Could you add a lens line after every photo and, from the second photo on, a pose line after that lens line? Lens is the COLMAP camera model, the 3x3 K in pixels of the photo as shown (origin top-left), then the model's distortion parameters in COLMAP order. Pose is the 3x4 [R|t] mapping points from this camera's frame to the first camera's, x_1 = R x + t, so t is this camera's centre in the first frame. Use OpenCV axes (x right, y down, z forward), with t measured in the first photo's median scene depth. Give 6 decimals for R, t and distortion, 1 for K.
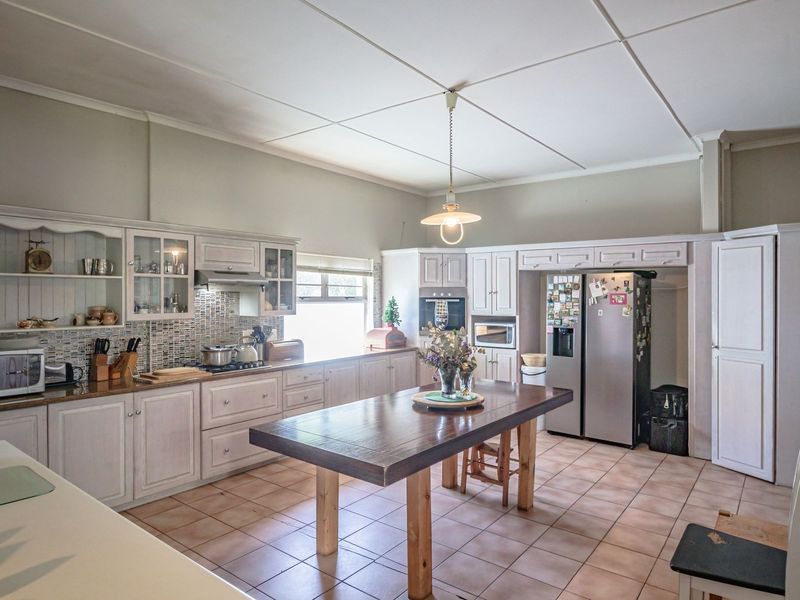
lens RADIAL K [[498.9, 0, 416.1], [0, 498.9, 298.2], [0, 0, 1]] dist [0.002077, 0.001022]
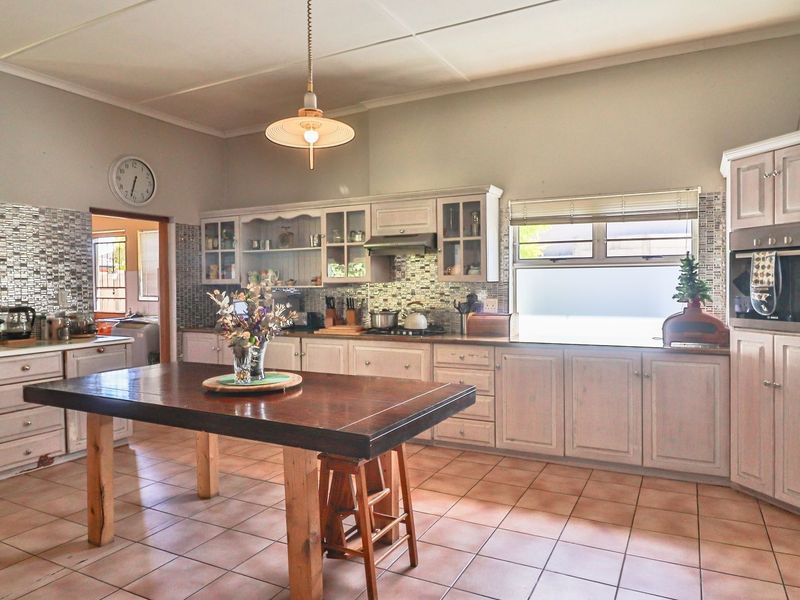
lens RADIAL K [[549.5, 0, 400.1], [0, 549.5, 295.8], [0, 0, 1]] dist [0.010983, 0.000845]
pose [[0.166371, 0.023888, -0.985774, 0.566553], [0.006983, 0.999653, 0.025403, 0.031356], [0.986039, -0.011110, 0.166146, 0.668086]]
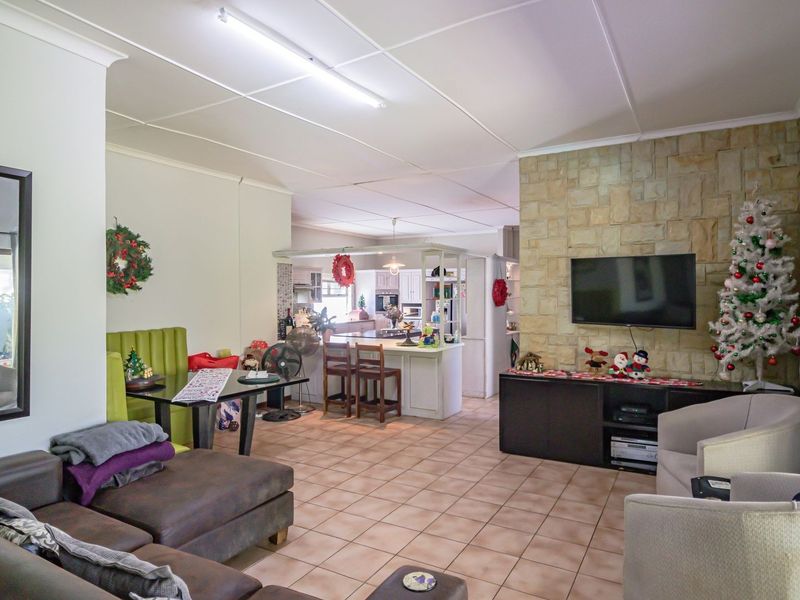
lens RADIAL K [[498.9, 0, 402.1], [0, 498.9, 298.0], [0, 0, 1]] dist [0.002077, 0.001022]
pose [[0.993494, -0.002282, 0.113858, -0.131056], [0.001635, 0.999982, 0.005775, 0.001264], [-0.113869, -0.005551, 0.993480, -1.140574]]
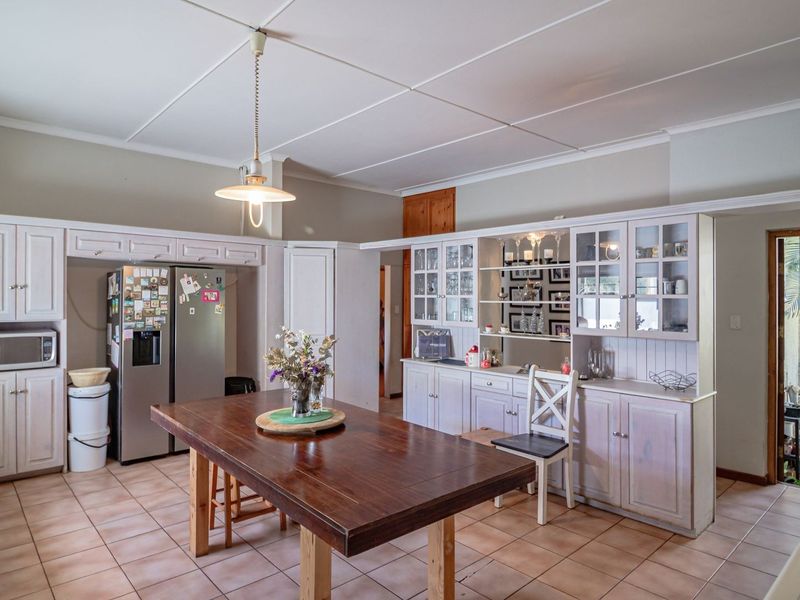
lens RADIAL K [[498.9, 0, 403.6], [0, 498.9, 296.6], [0, 0, 1]] dist [0.002077, 0.001022]
pose [[0.187606, -0.004076, 0.982236, -0.440765], [-0.002715, 0.999985, 0.004668, -0.002921], [-0.982241, -0.003542, 0.187592, 0.422079]]
